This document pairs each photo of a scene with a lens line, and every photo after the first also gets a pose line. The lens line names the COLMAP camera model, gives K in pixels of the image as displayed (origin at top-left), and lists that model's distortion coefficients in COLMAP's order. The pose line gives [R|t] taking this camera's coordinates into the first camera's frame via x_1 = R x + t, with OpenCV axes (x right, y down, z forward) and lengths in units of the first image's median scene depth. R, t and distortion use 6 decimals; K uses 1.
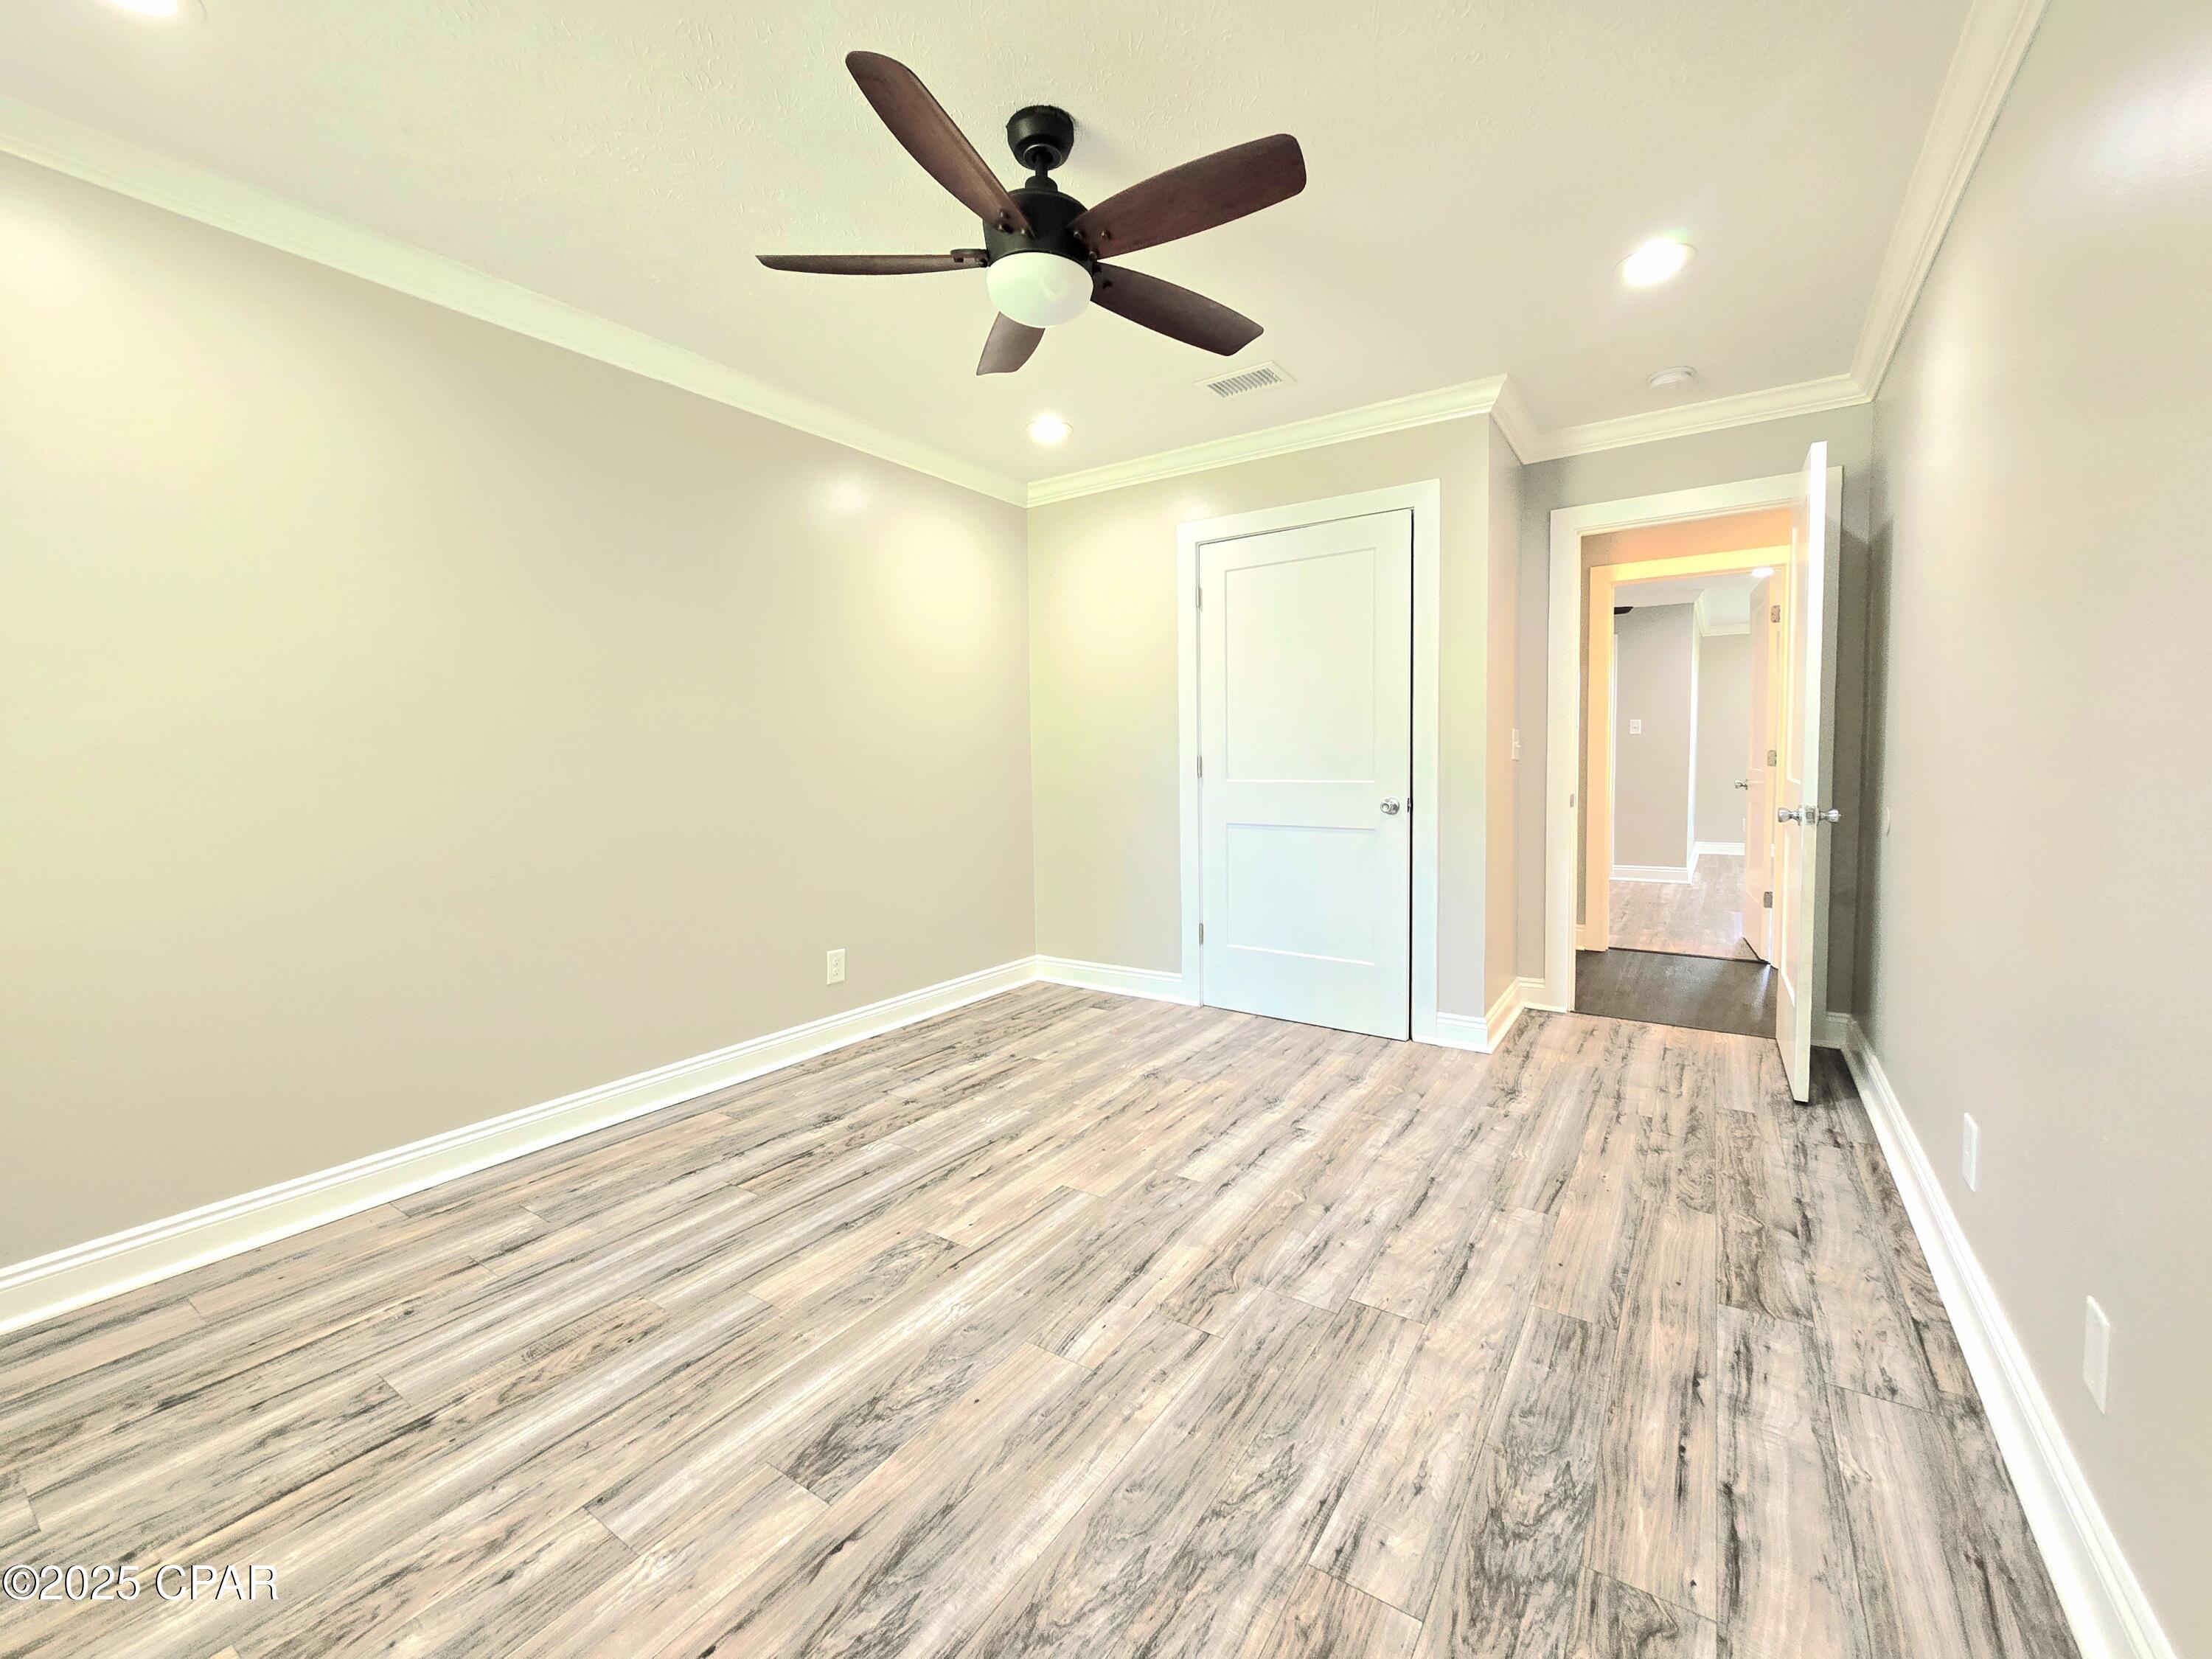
lens RADIAL K [[904.1, 0, 1115.1], [0, 904.1, 828.6], [0, 0, 1]] dist [-0.011632, 0.002189]
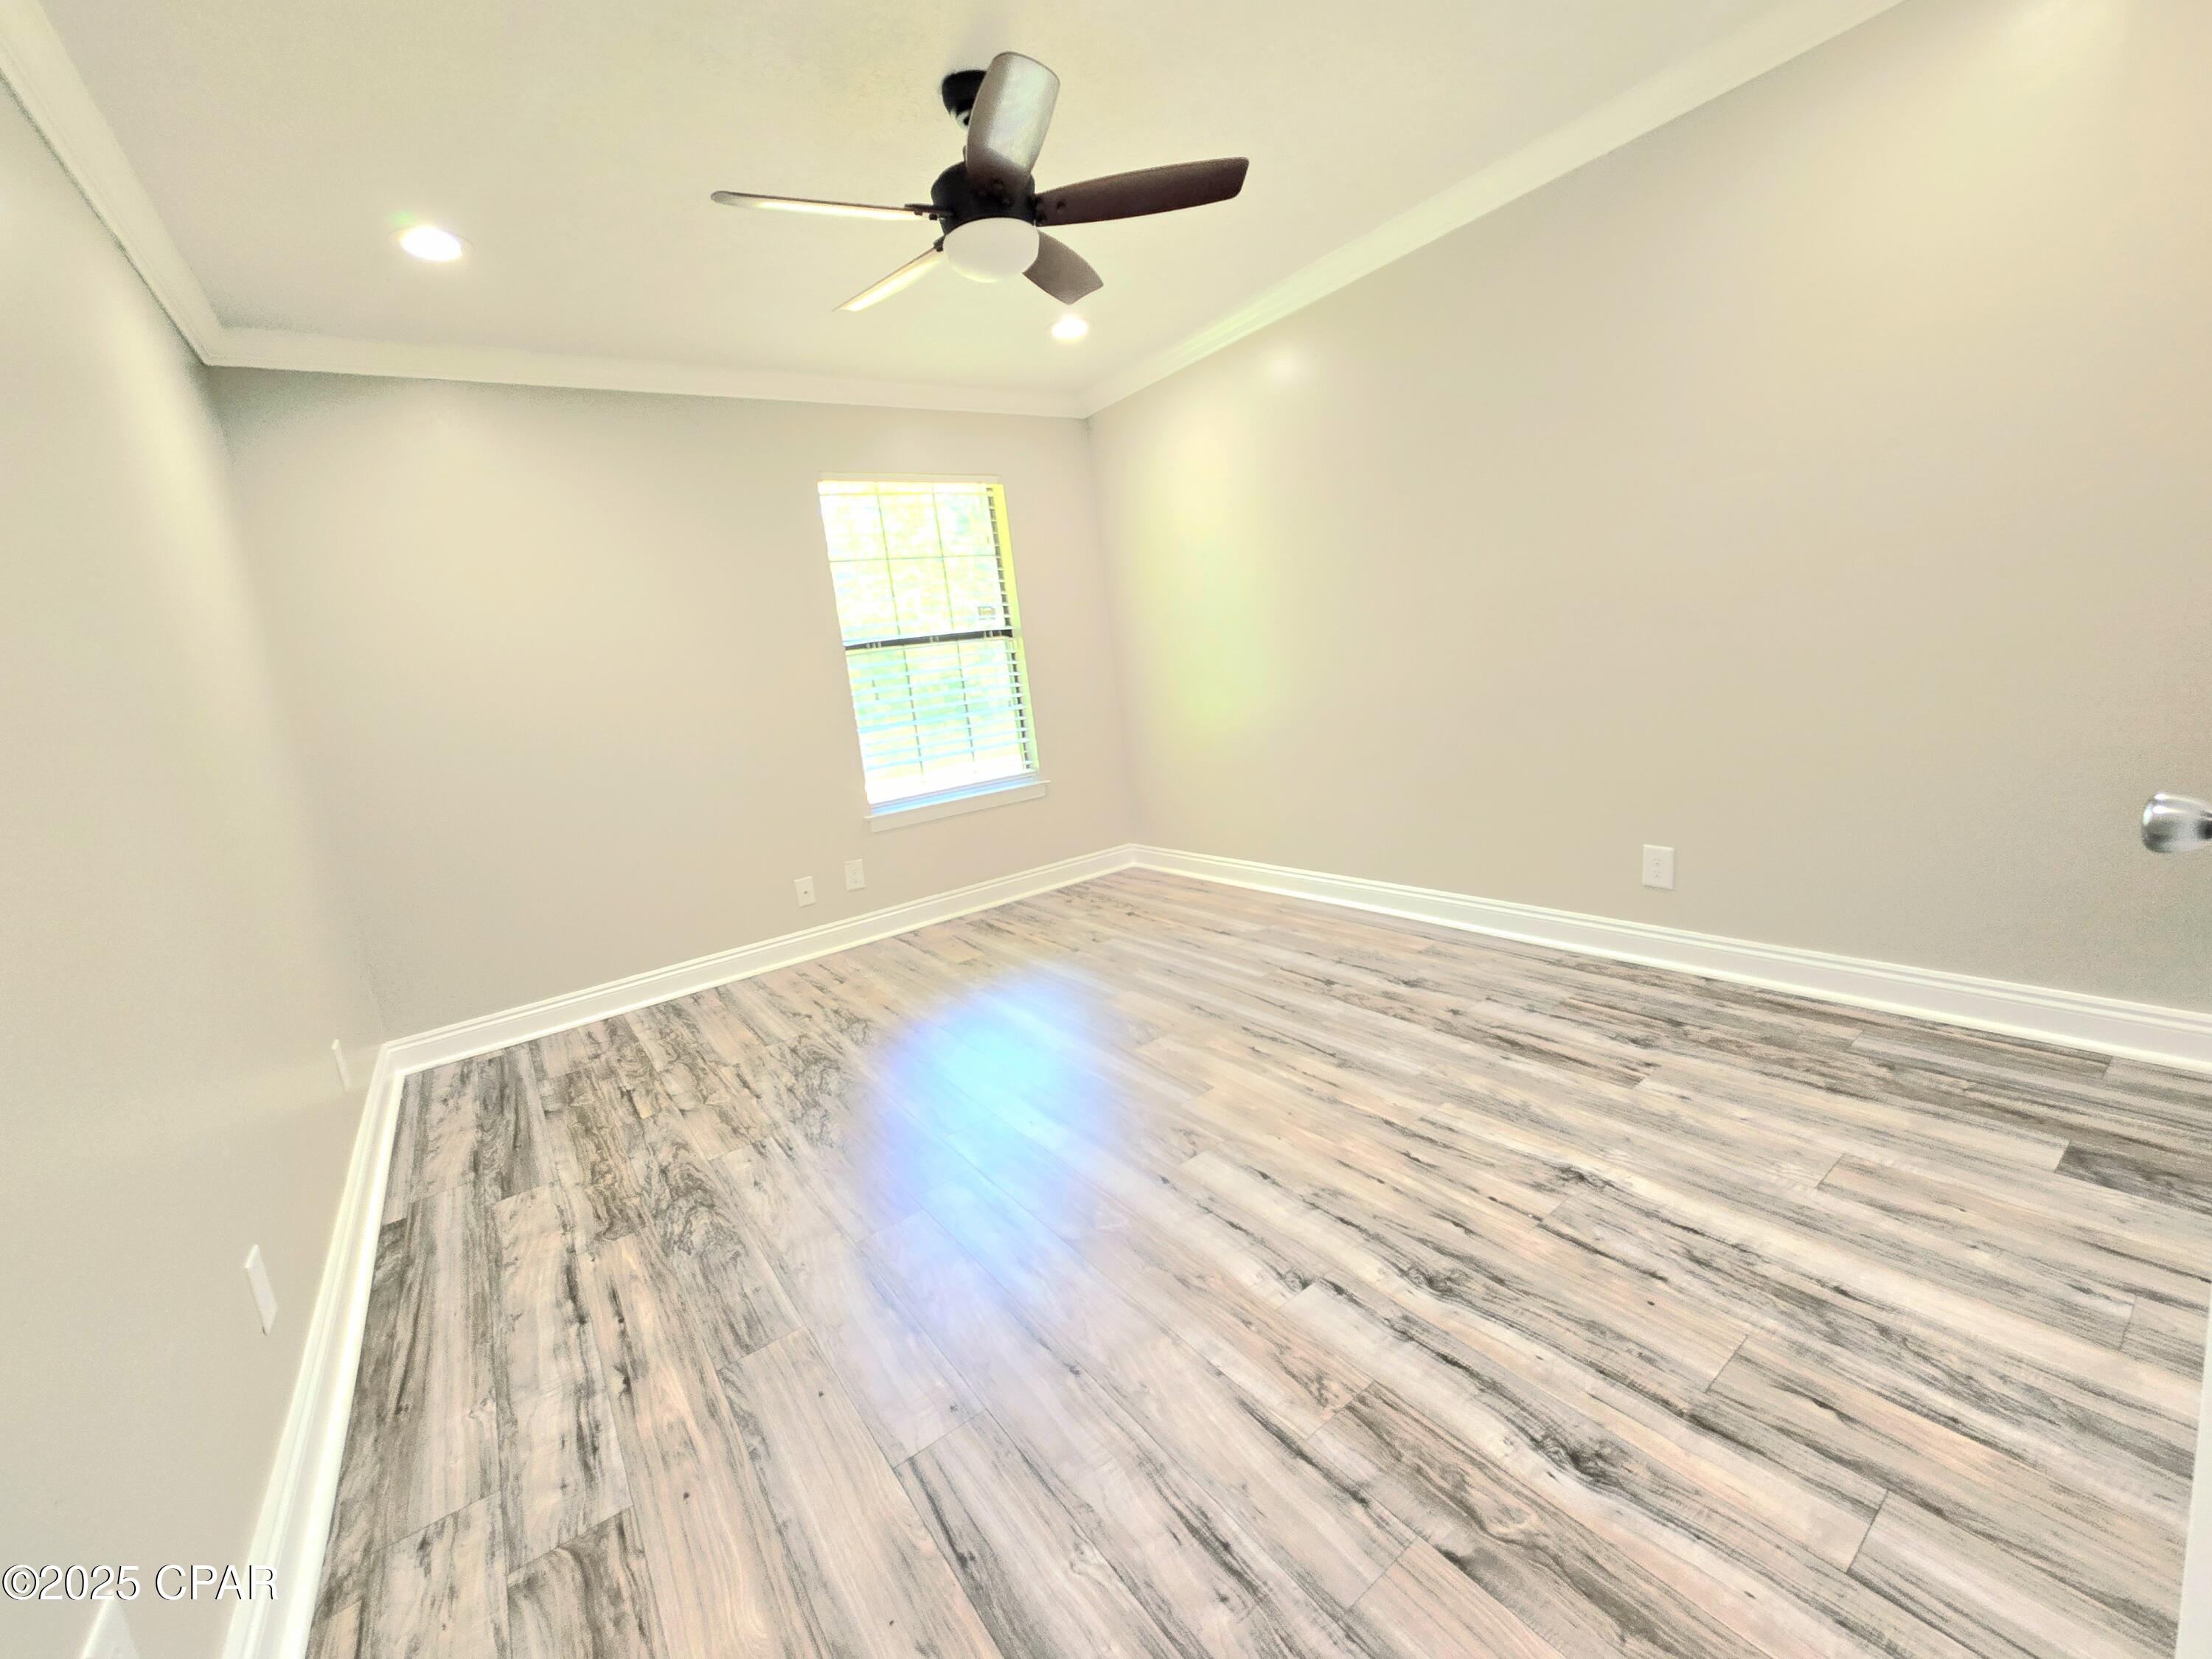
lens RADIAL K [[904.1, 0, 1099.5], [0, 904.1, 833.9], [0, 0, 1]] dist [-0.011632, 0.002189]
pose [[-0.354173, 0.233813, -0.905479, 0.872109], [0.047522, 0.971490, 0.232270, -0.119181], [0.933972, 0.039234, -0.355187, 1.299073]]
